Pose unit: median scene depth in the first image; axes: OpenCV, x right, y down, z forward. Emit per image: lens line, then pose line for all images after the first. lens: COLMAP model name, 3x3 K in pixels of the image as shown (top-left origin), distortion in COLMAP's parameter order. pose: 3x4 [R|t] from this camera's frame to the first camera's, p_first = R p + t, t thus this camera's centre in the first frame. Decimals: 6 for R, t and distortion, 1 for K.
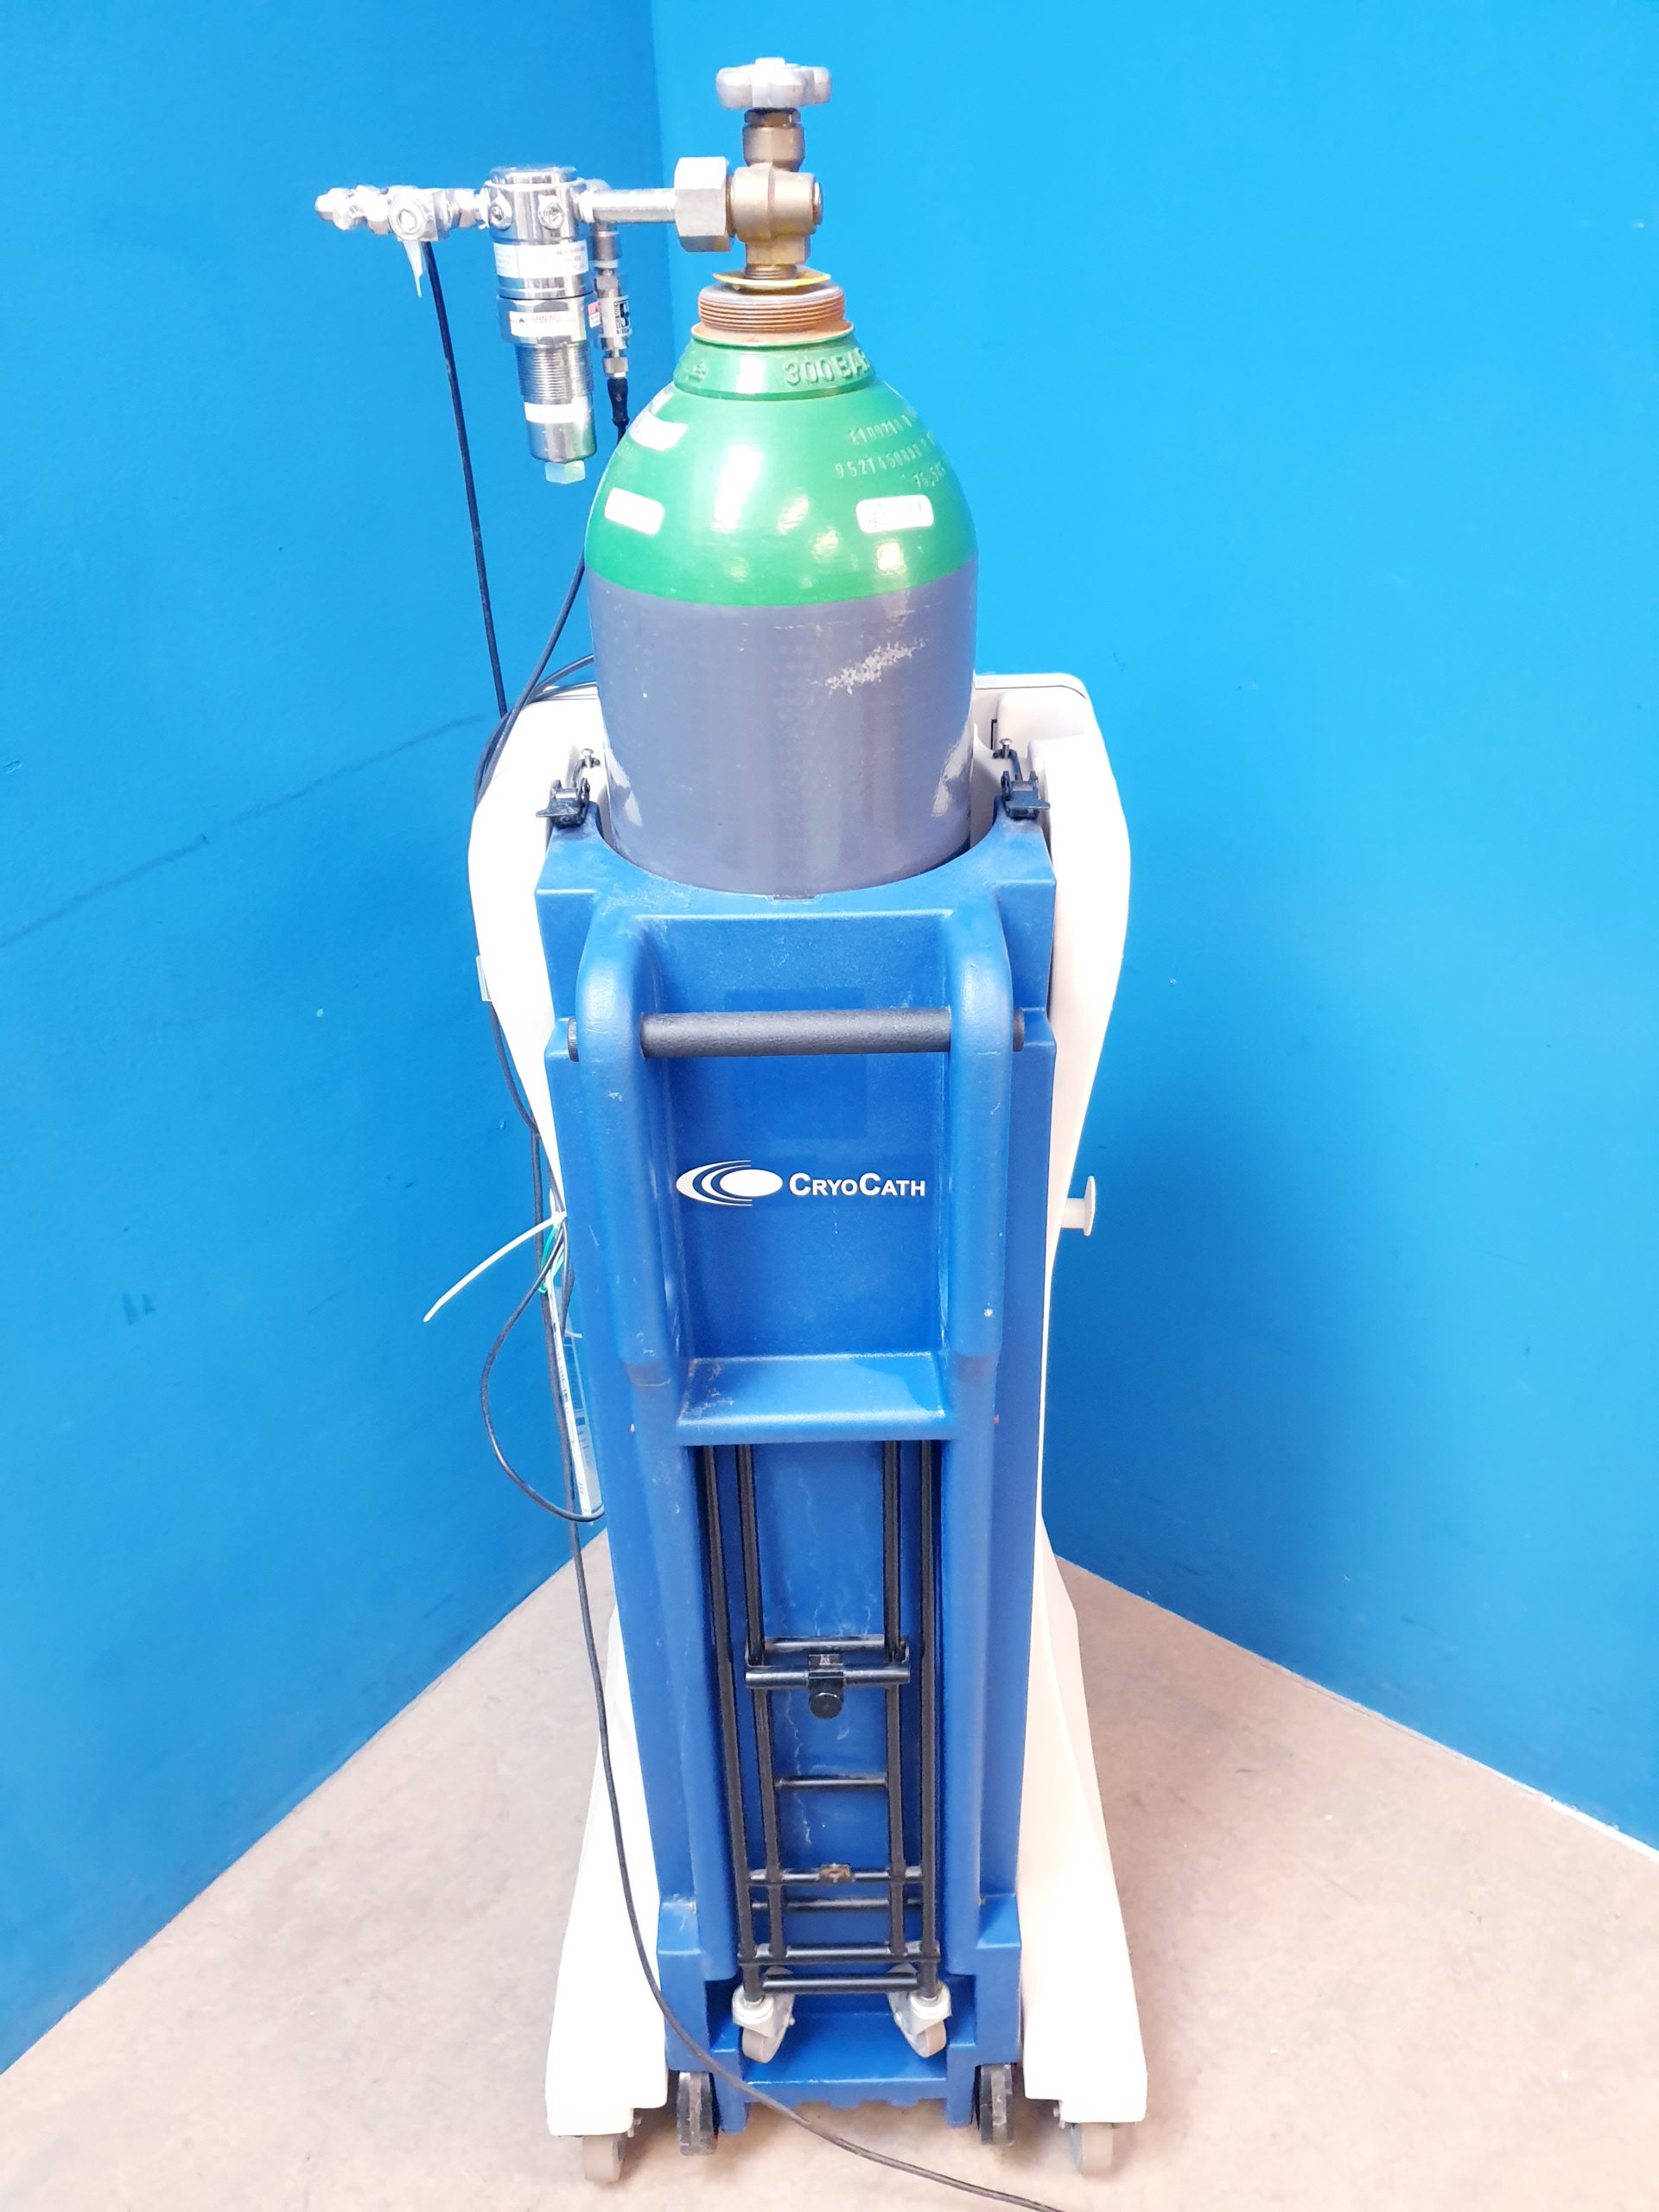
lens RADIAL K [[1708.7, 0, 844.2], [0, 1708.7, 1111.5], [0, 0, 1]] dist [-0.005758, 0.045146]
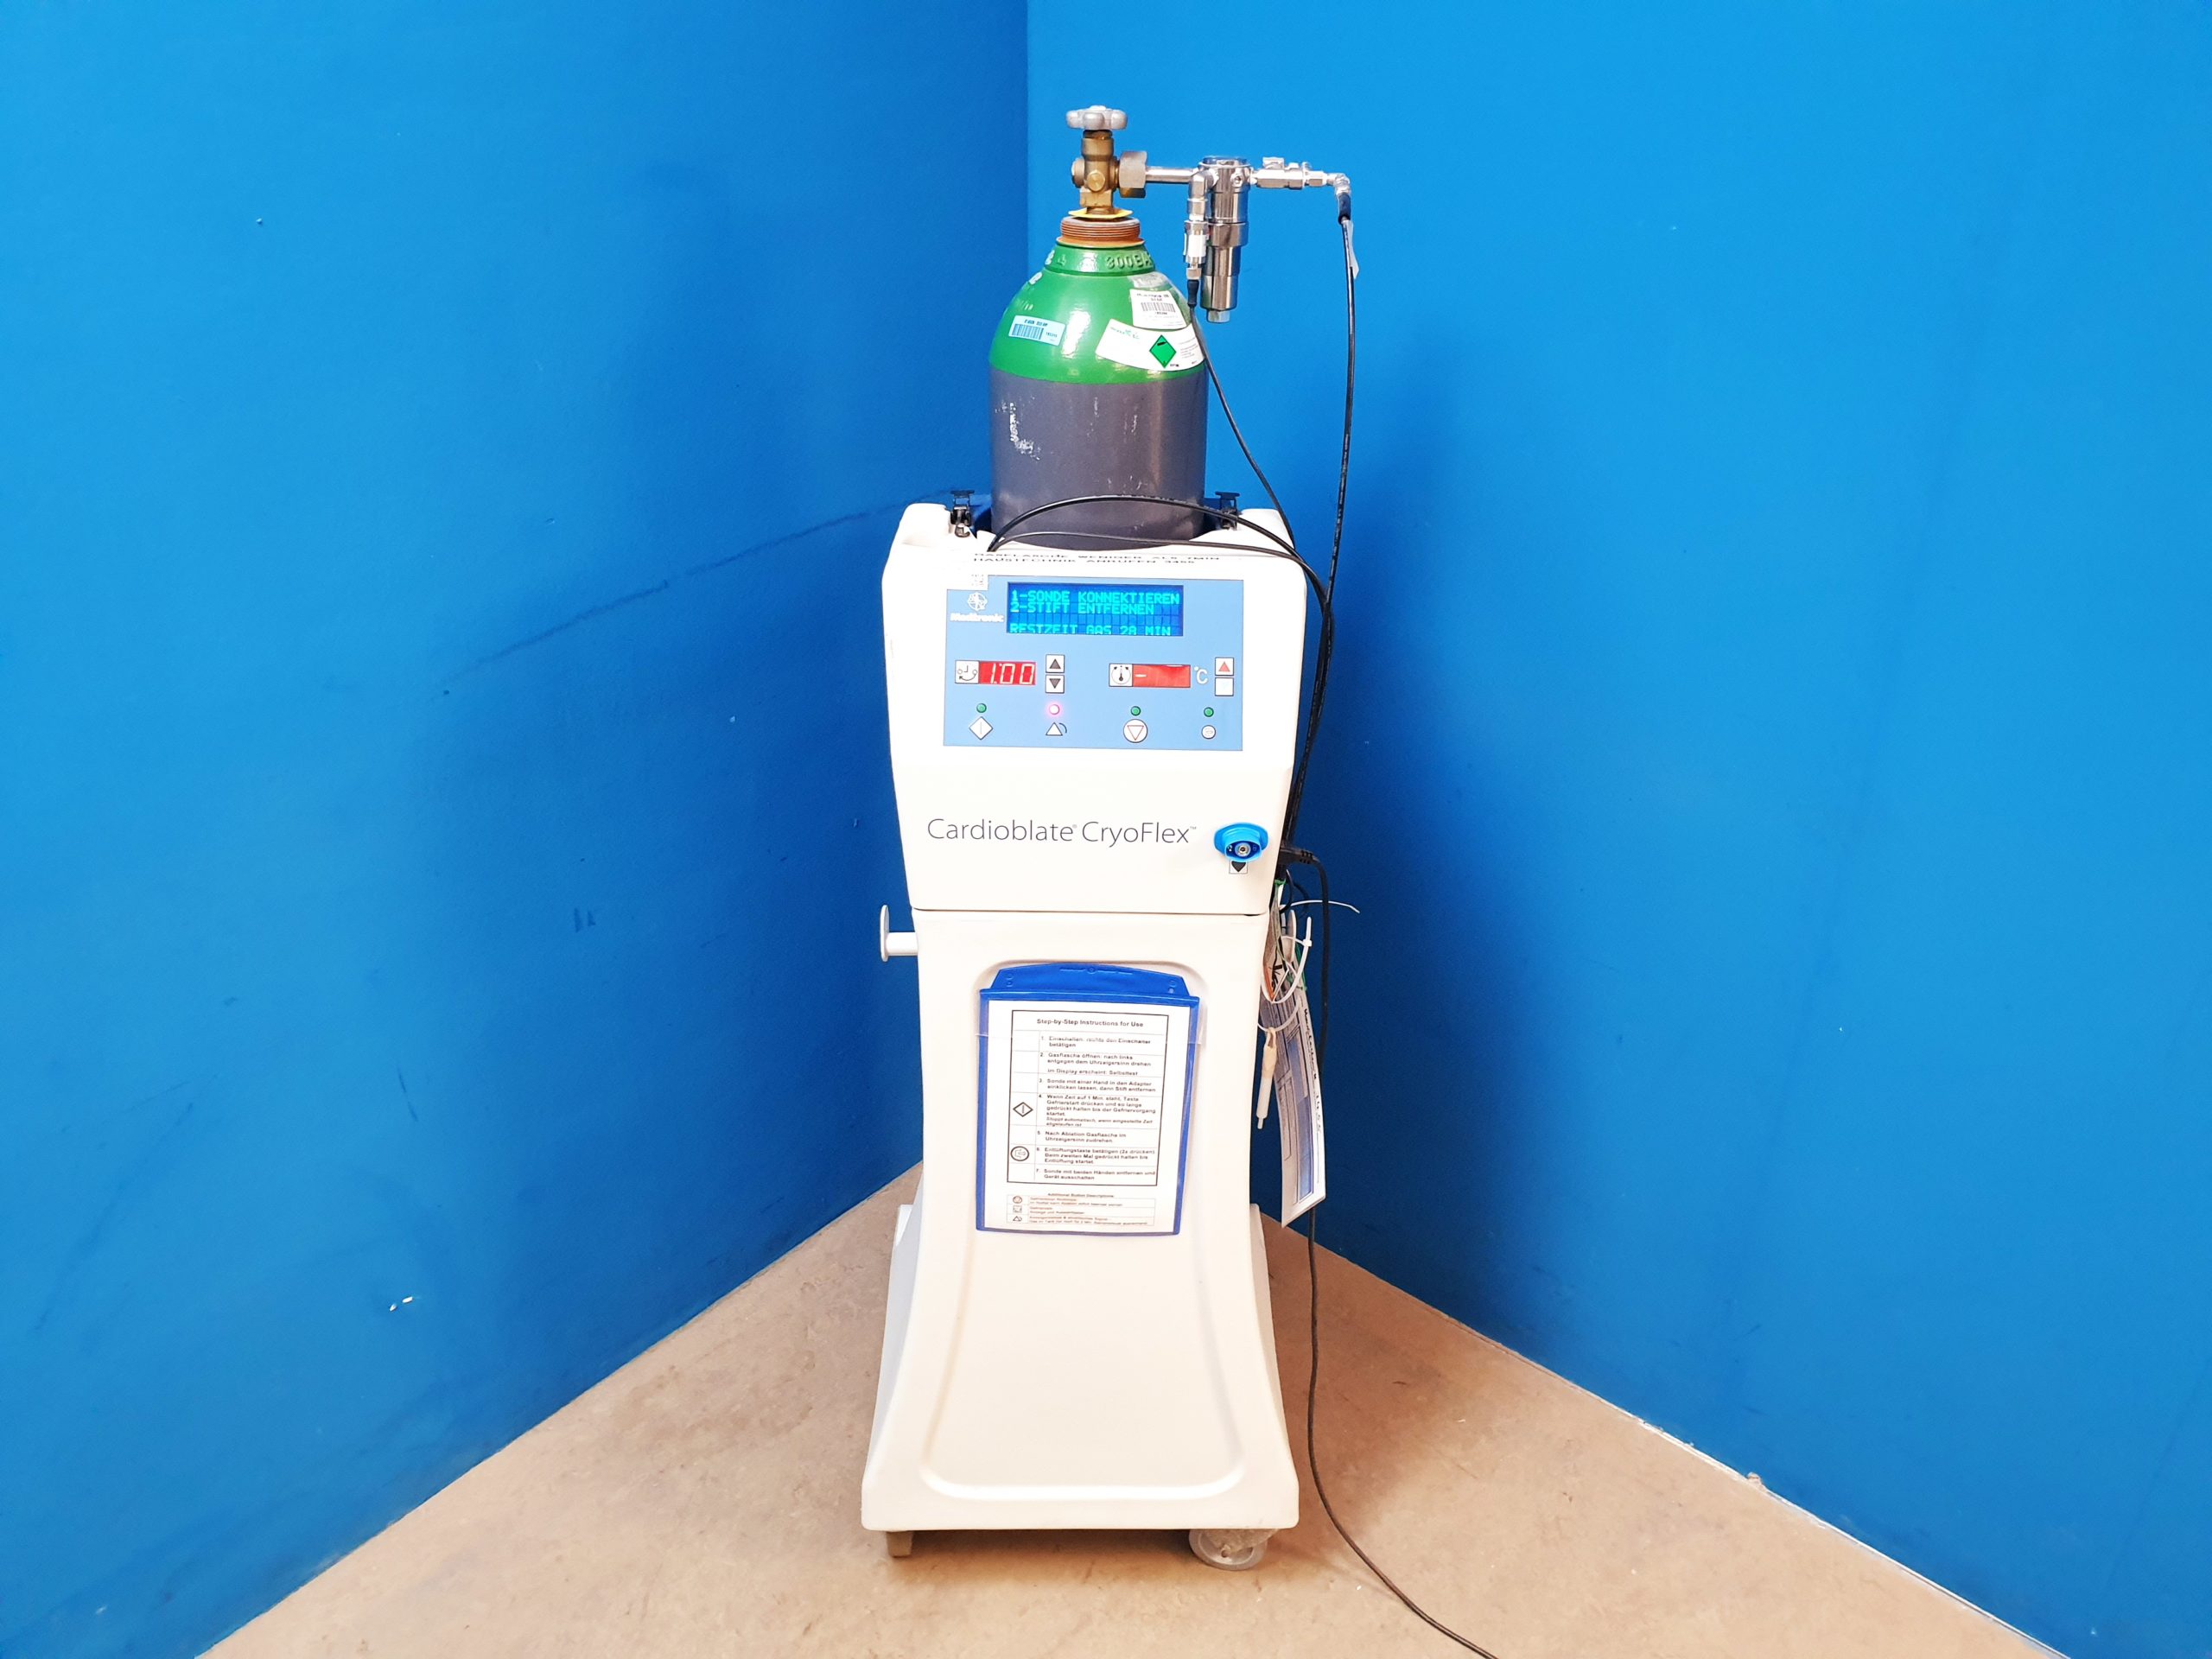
lens RADIAL K [[1703.3, 0, 1093.4], [0, 1703.3, 820.2], [0, 0, 1]] dist [0.017988, -0.006180]
pose [[0.996202, 0.069326, -0.052679, 0.052664], [-0.072870, 0.994977, -0.068631, 0.085624], [0.047656, 0.072209, 0.996250, -0.302083]]
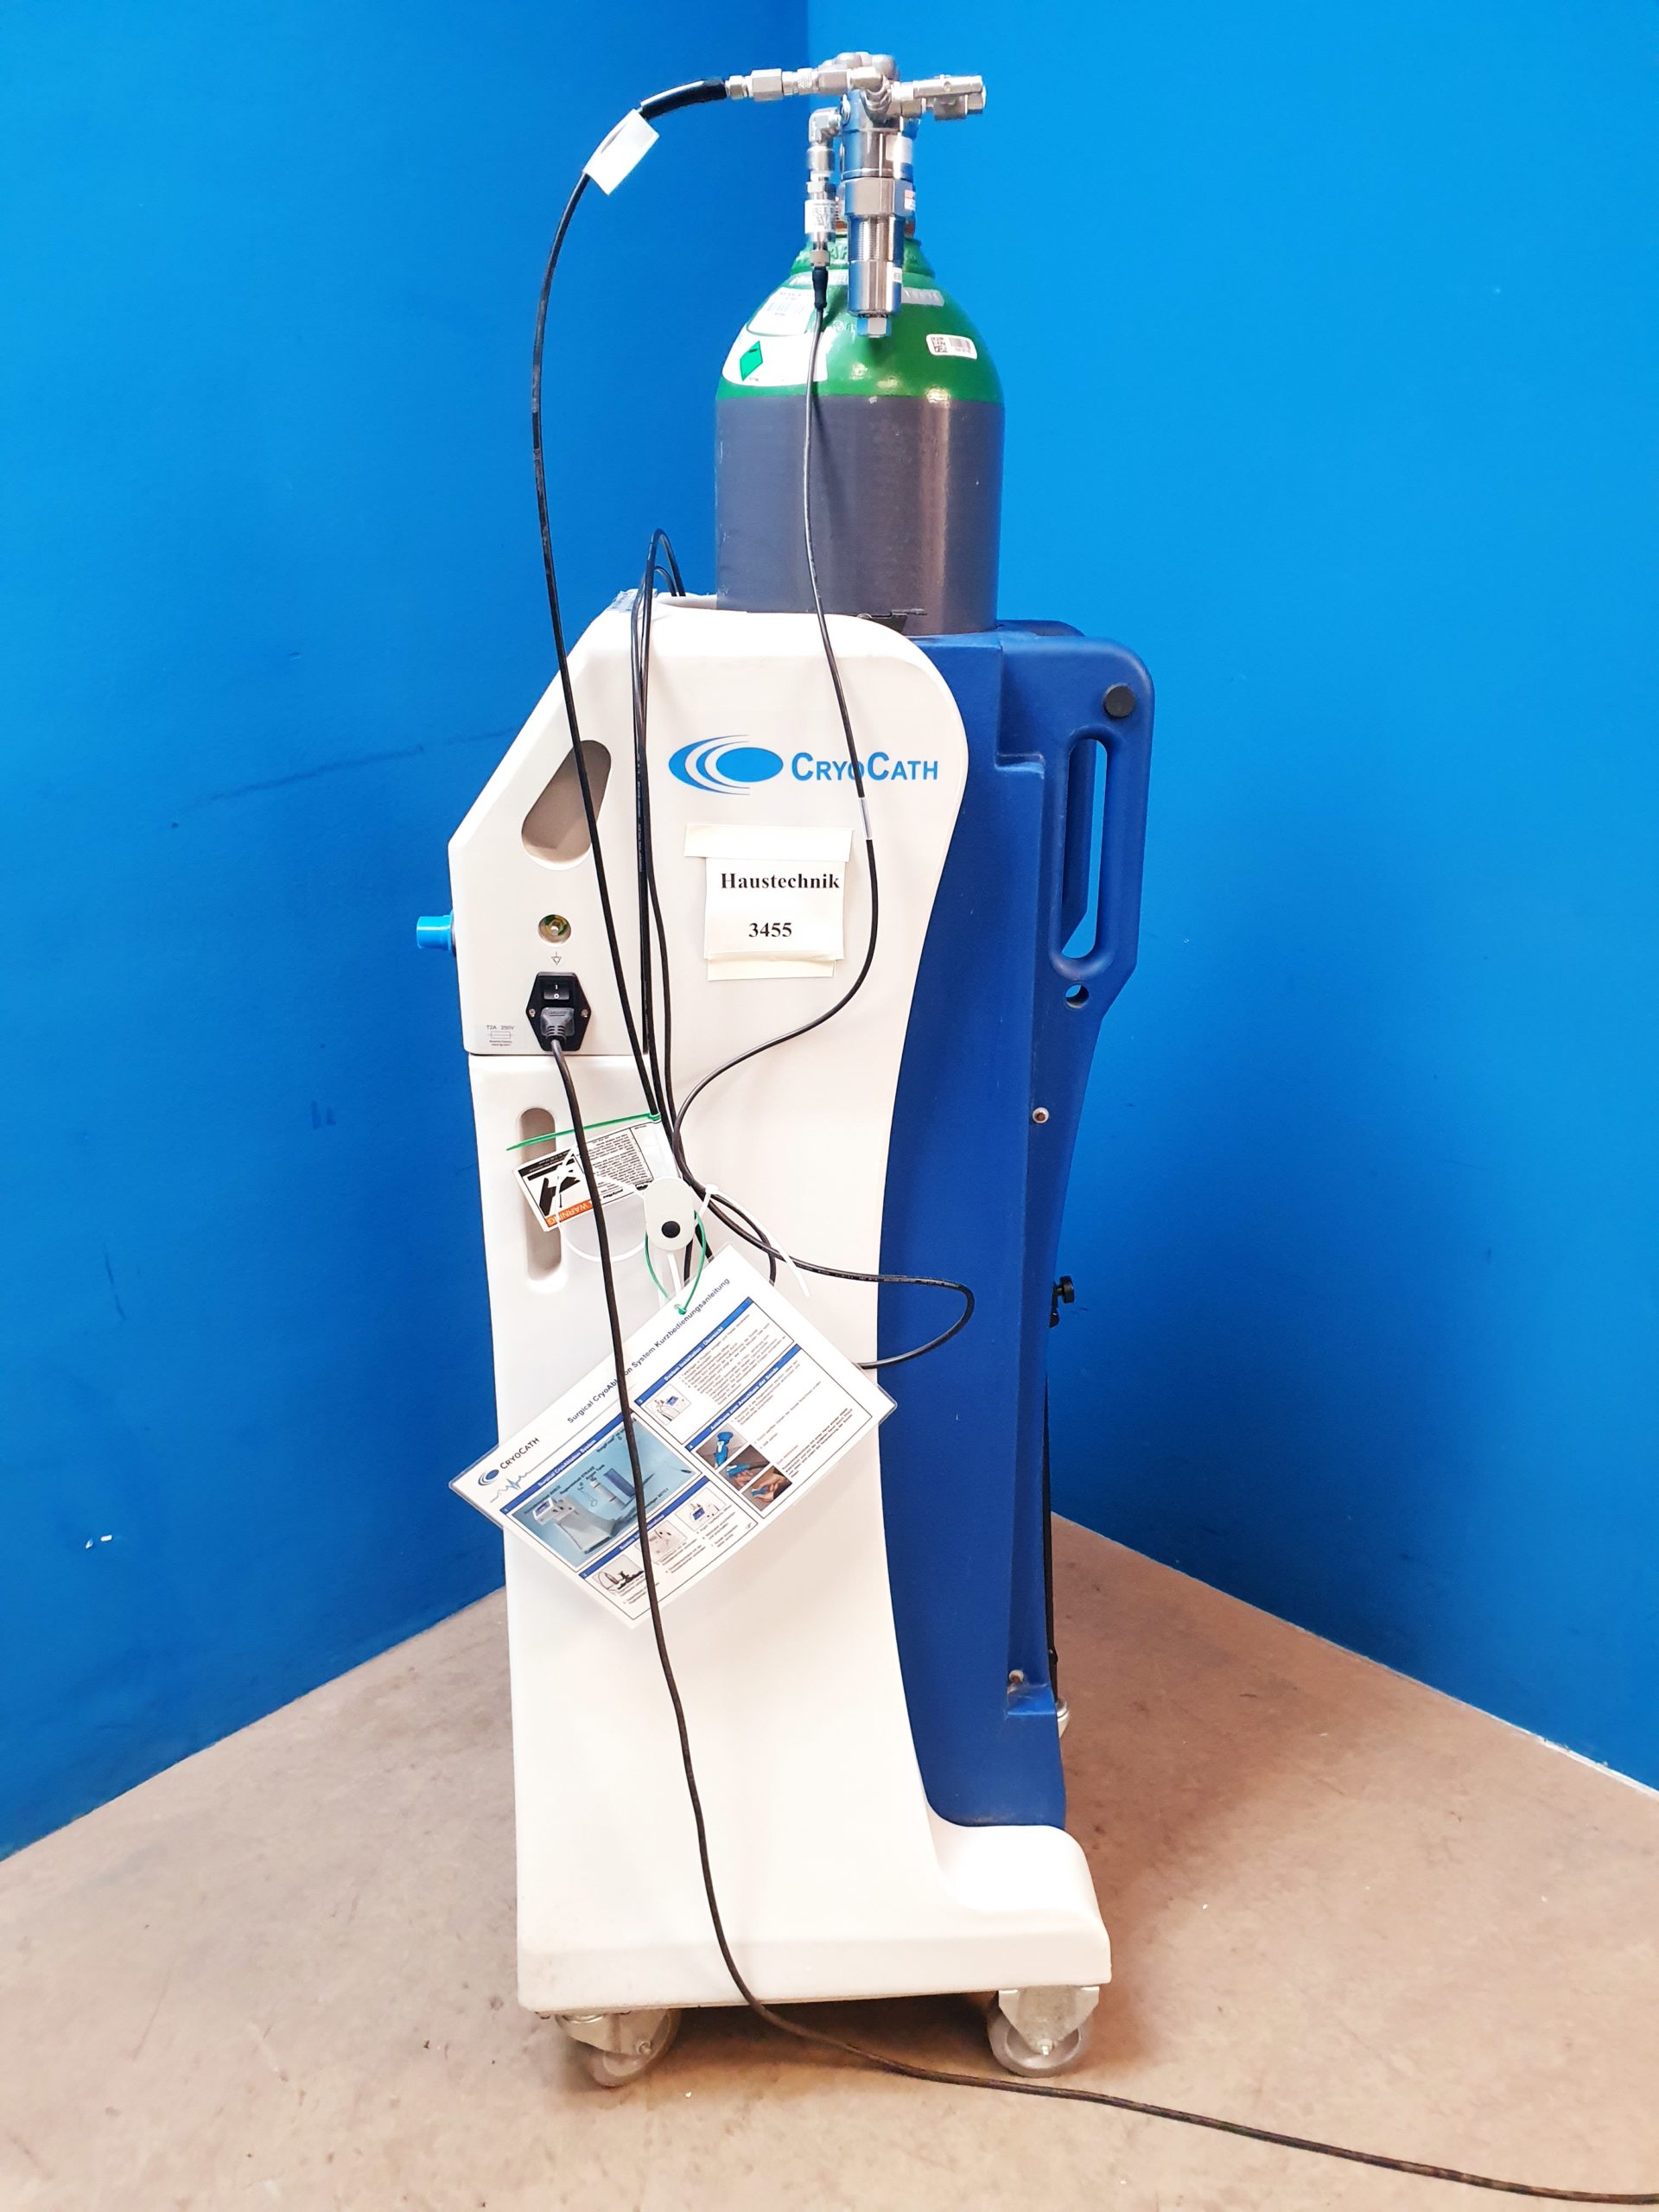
lens RADIAL K [[1703.3, 0, 829.5], [0, 1703.3, 1106.0], [0, 0, 1]] dist [0.017988, -0.006180]
pose [[0.991237, 0.053268, -0.120882, 0.091671], [-0.078363, 0.973802, -0.213468, 0.298034], [0.106345, 0.221070, 0.969443, -0.150410]]
